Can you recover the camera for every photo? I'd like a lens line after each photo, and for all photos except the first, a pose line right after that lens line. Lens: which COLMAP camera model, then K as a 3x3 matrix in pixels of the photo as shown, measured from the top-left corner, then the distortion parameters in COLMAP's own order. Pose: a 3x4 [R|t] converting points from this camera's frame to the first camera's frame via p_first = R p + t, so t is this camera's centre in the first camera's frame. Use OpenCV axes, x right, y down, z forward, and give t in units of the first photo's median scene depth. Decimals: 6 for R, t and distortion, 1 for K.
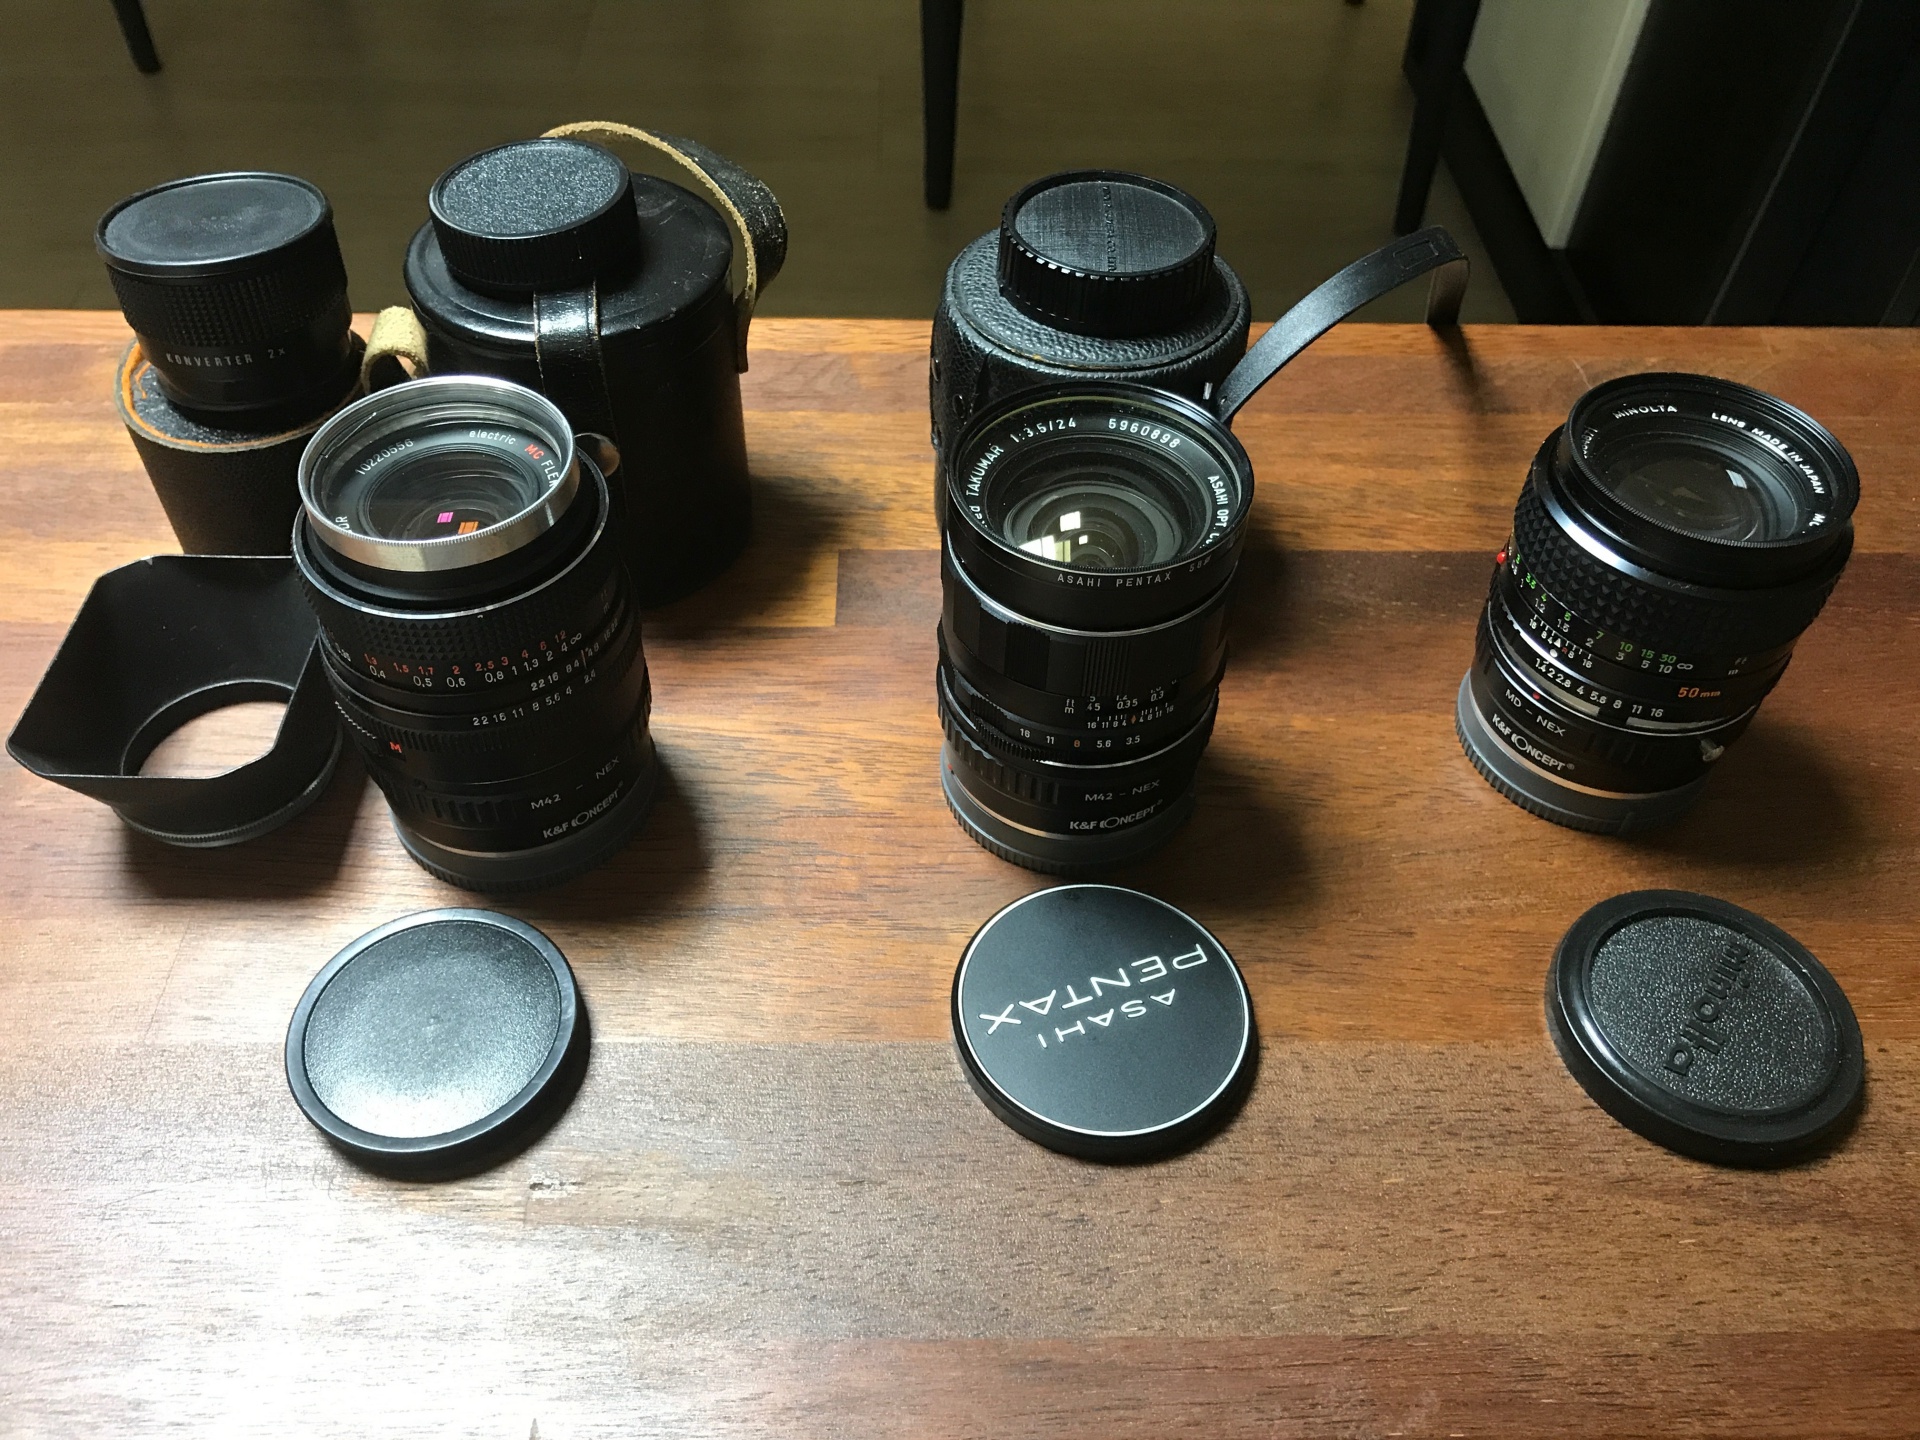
lens RADIAL K [[1578.5, 0, 960.0], [0, 1578.5, 720.0], [0, 0, 1]] dist [0.001333, -0.000971]
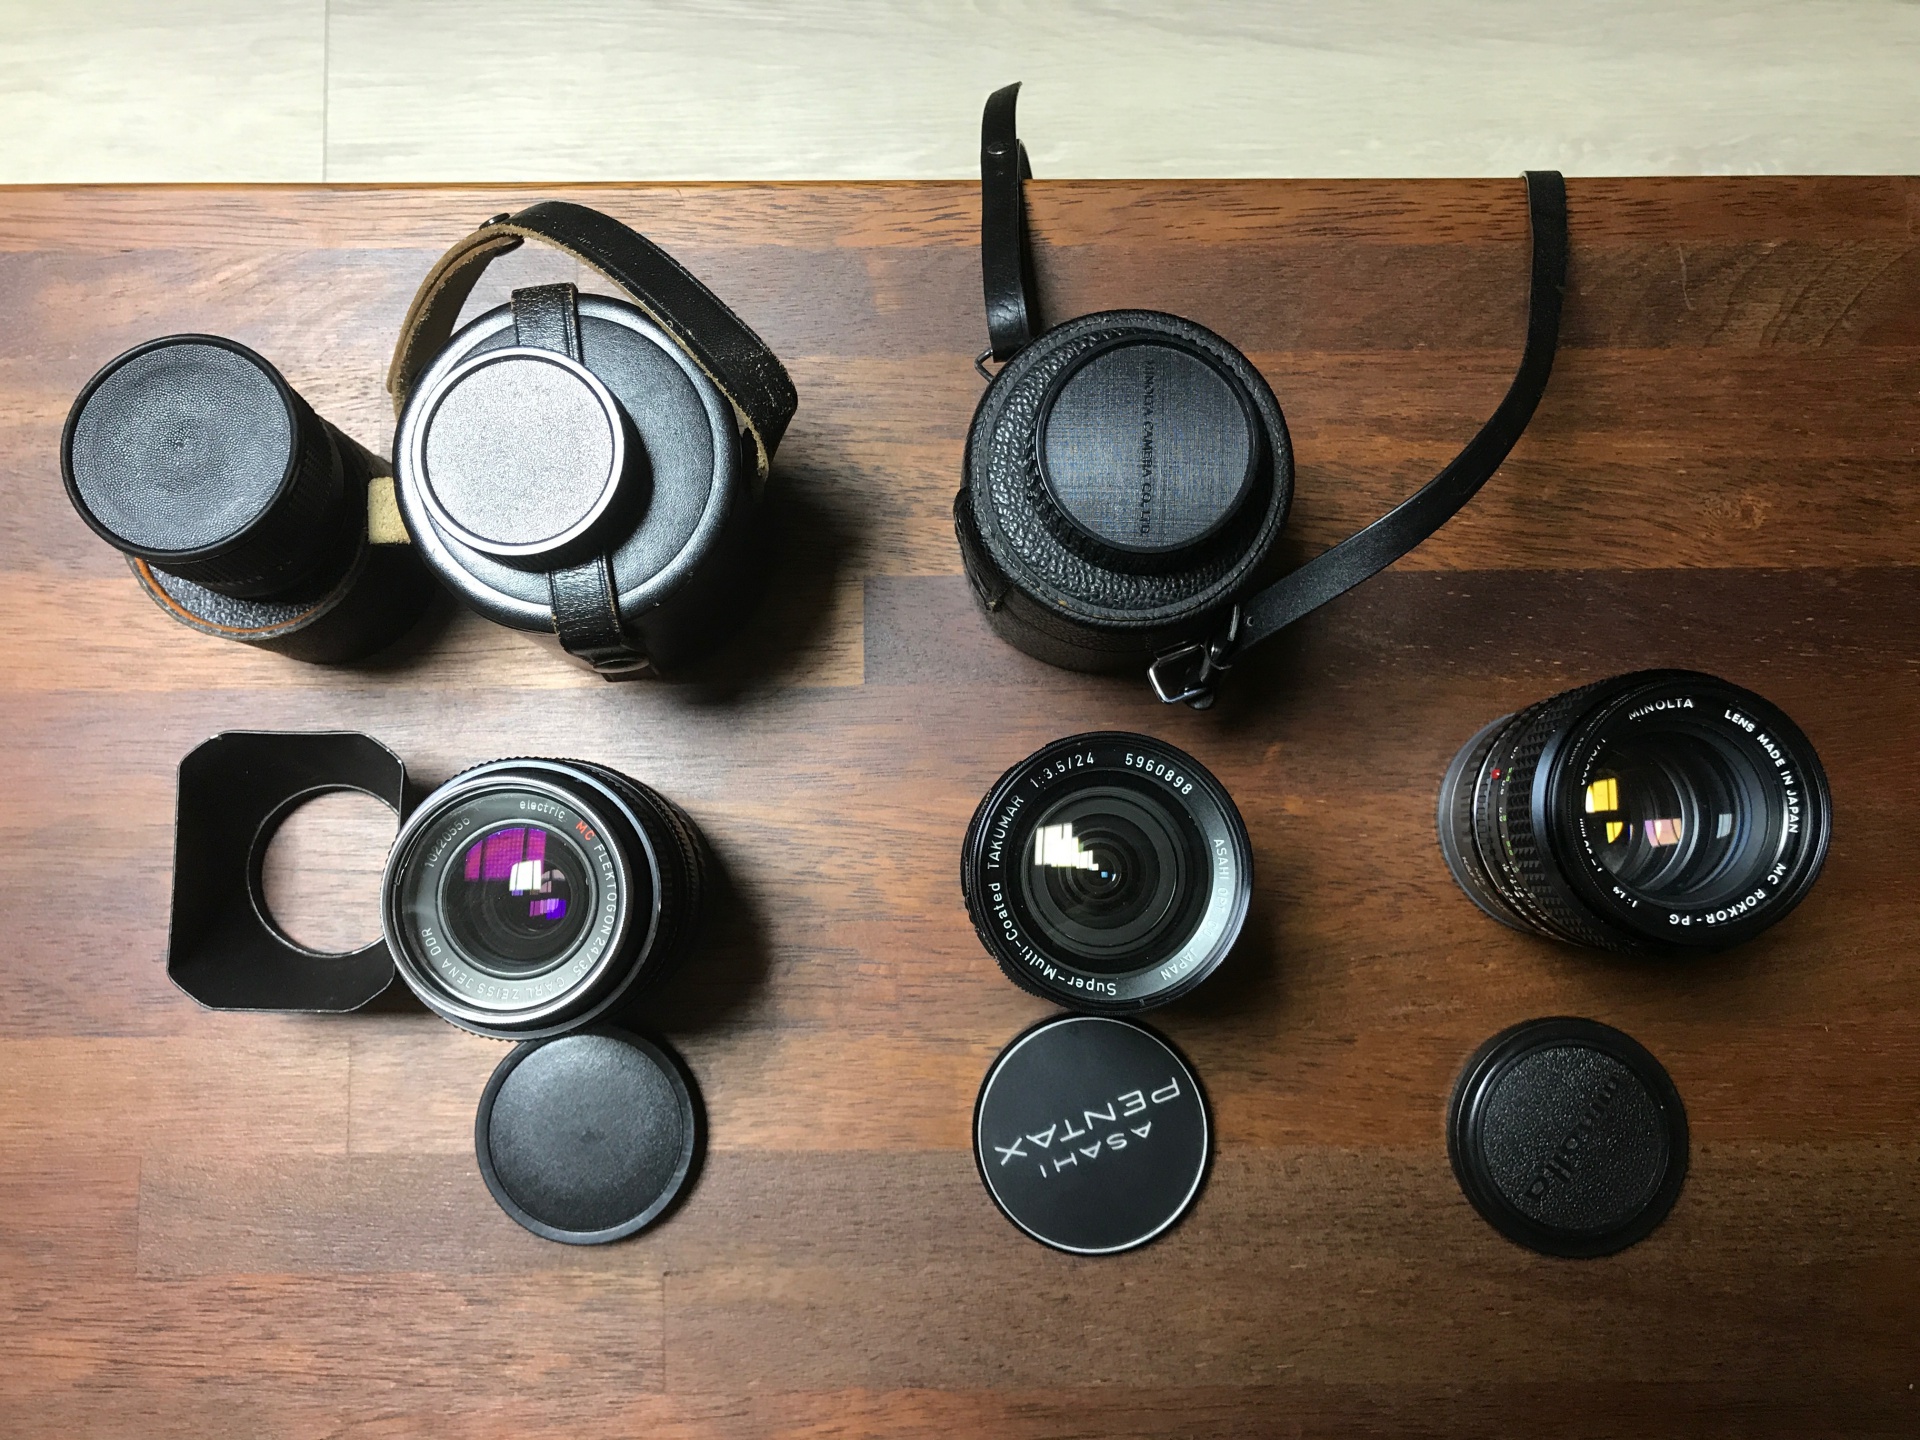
lens RADIAL K [[1578.5, 0, 960.0], [0, 1578.5, 720.0], [0, 0, 1]] dist [0.001333, -0.000971]
pose [[0.999851, 0.007536, -0.015512, 0.001290], [0.003518, 0.791405, 0.611282, -0.837690], [0.016883, -0.611245, 0.791261, 0.194731]]
